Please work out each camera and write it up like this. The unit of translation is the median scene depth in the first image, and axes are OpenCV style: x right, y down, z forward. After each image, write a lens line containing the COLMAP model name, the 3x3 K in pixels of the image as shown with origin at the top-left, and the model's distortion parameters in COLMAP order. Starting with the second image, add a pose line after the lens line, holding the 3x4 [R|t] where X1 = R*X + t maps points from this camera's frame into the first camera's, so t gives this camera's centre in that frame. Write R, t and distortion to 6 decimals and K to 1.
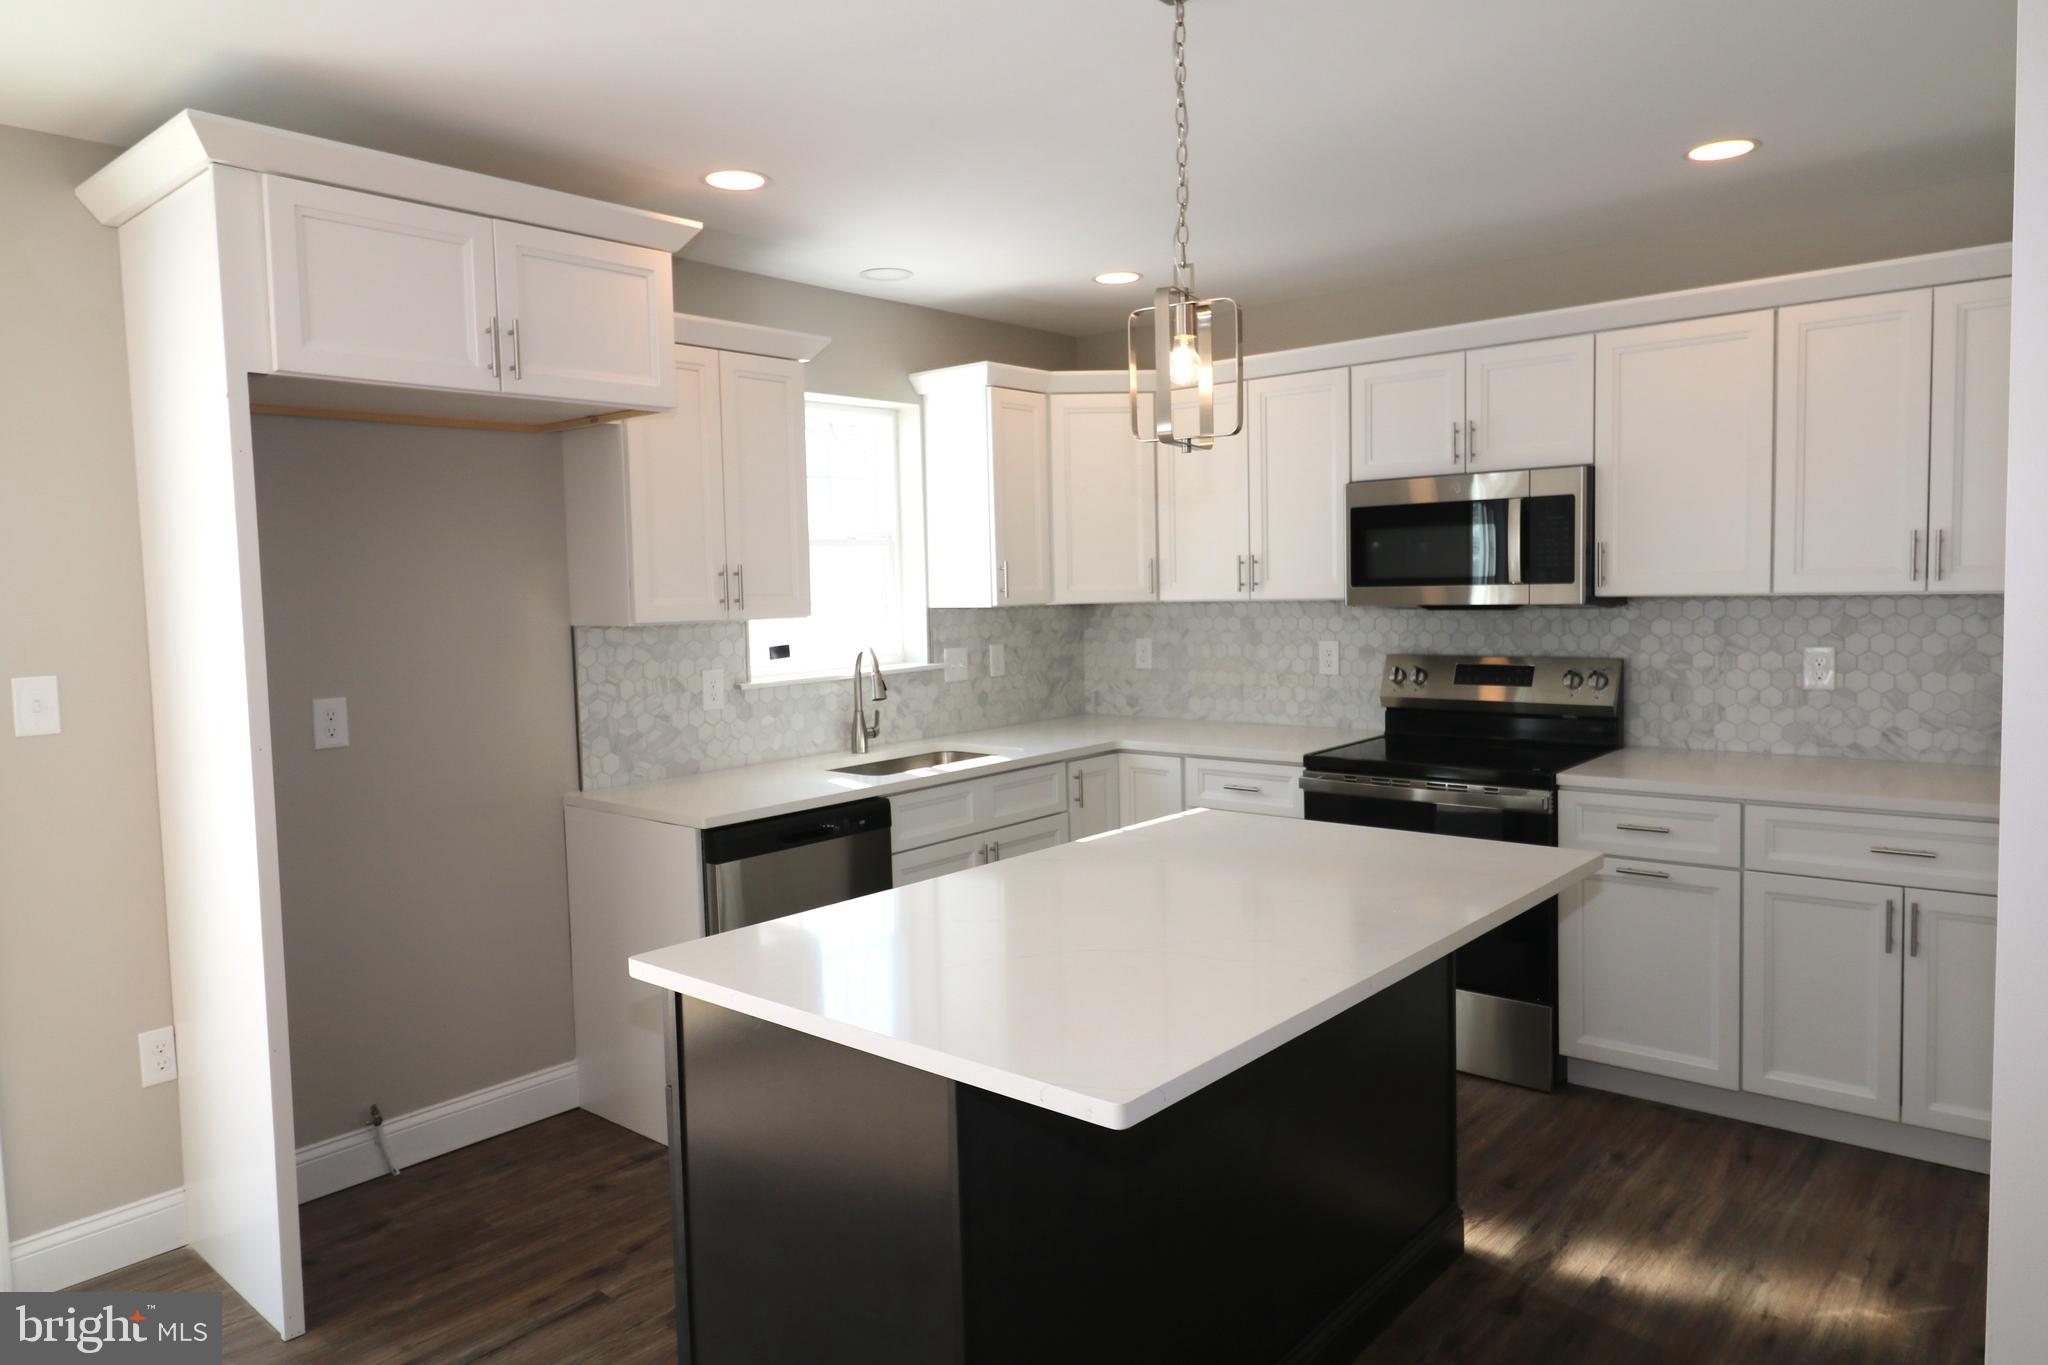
lens RADIAL K [[1326.9, 0, 1024.2], [0, 1326.9, 676.6], [0, 0, 1]] dist [-0.001175, -0.003169]
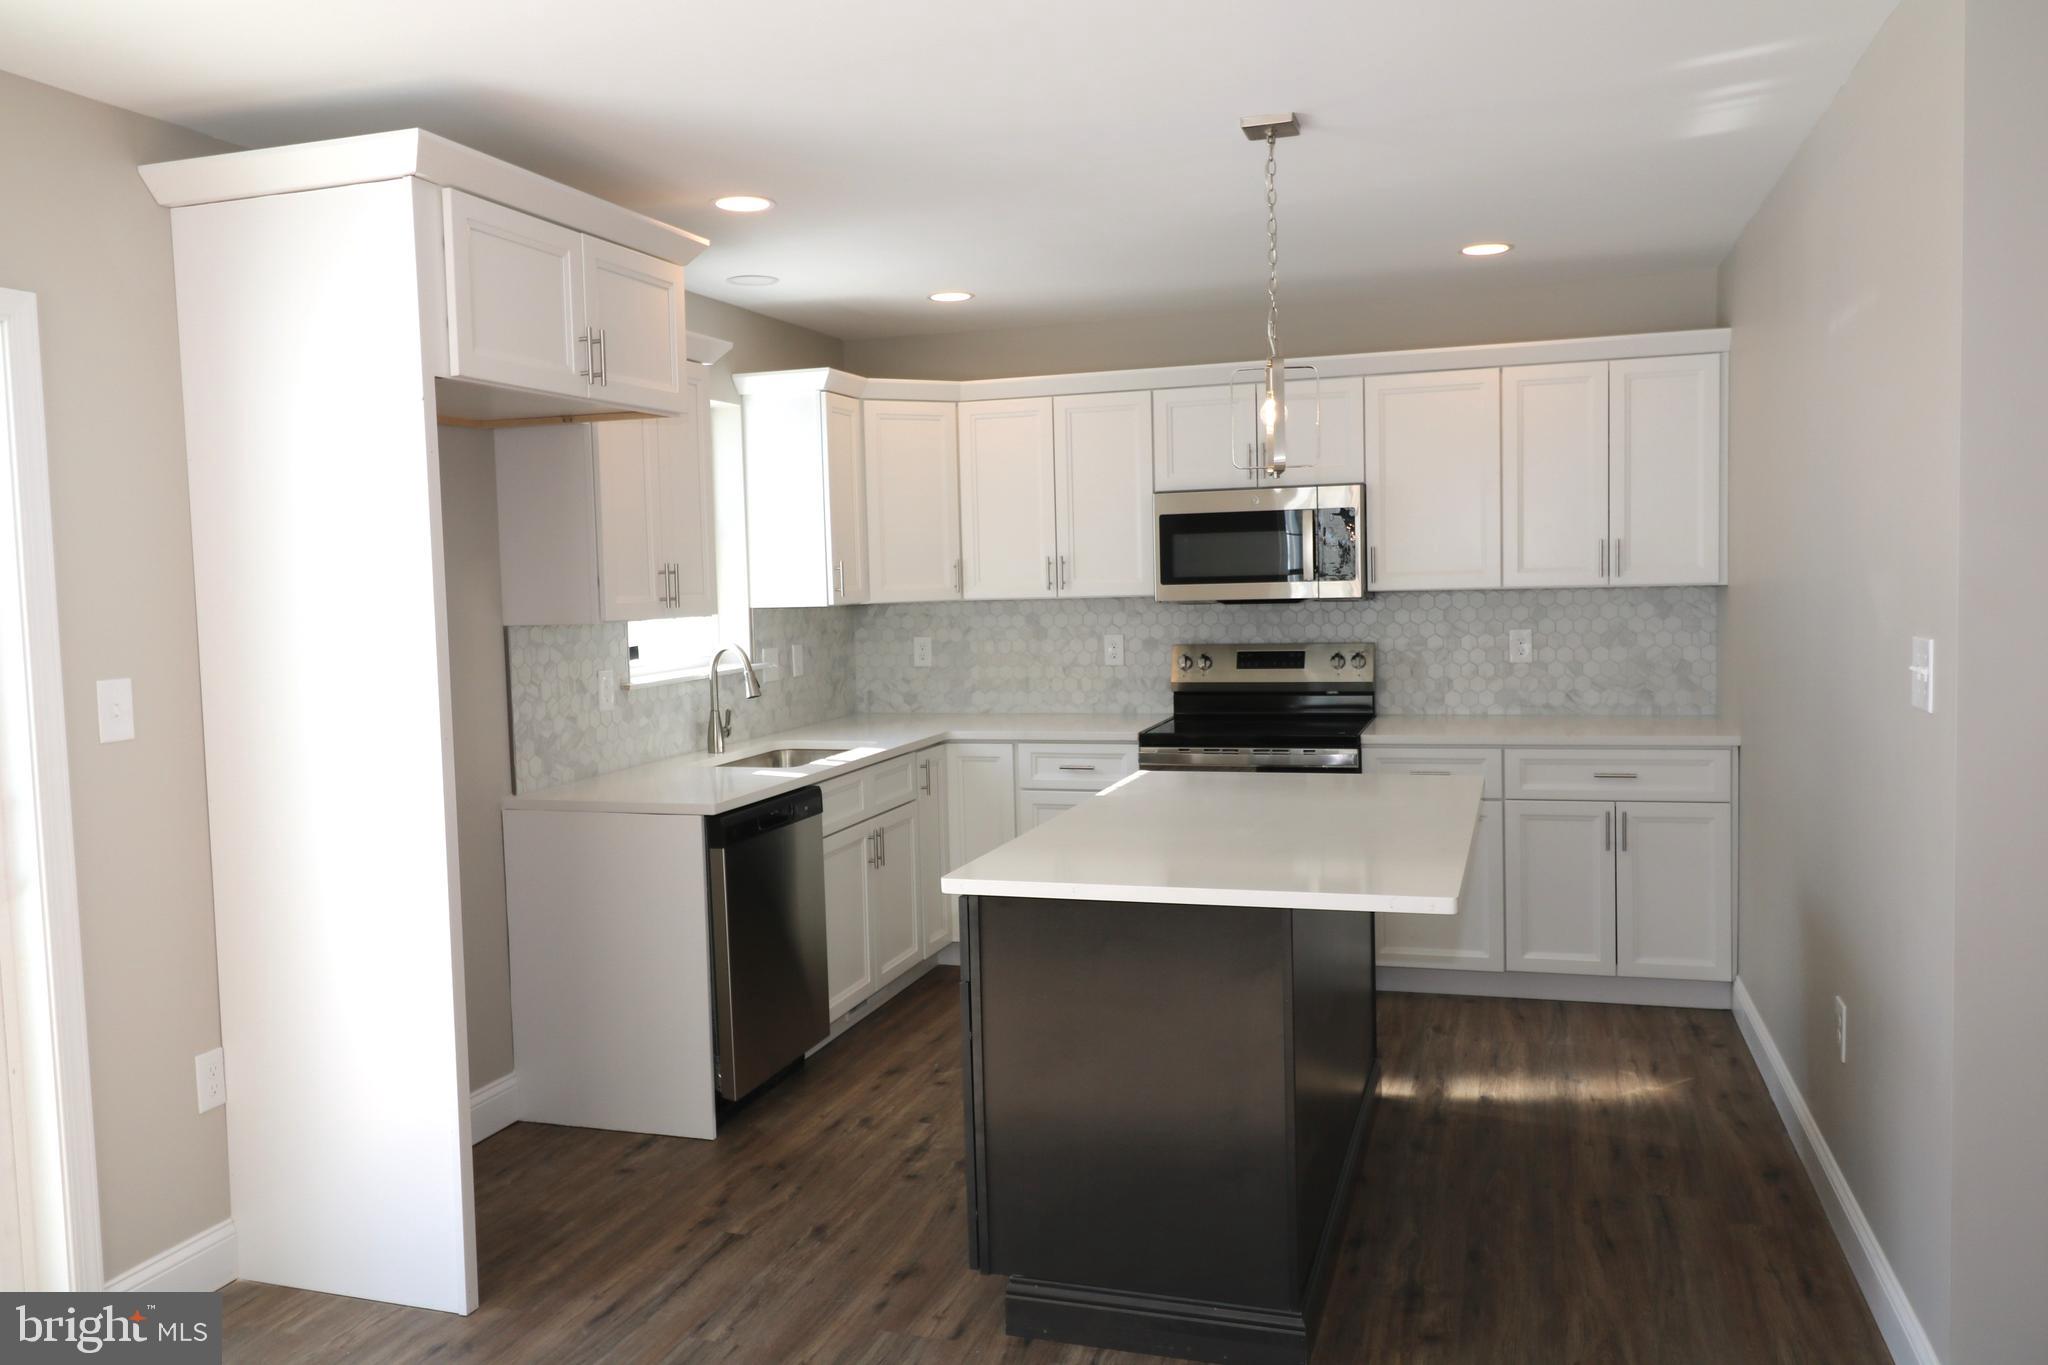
lens RADIAL K [[1559.1, 0, 1024.0], [0, 1559.1, 682.5], [0, 0, 1]] dist [0.001970, 0.001020]
pose [[0.921627, -0.027571, 0.387096, -0.414702], [0.032084, 0.999472, -0.005200, 0.020776], [-0.386748, 0.017212, 0.922025, -0.197263]]
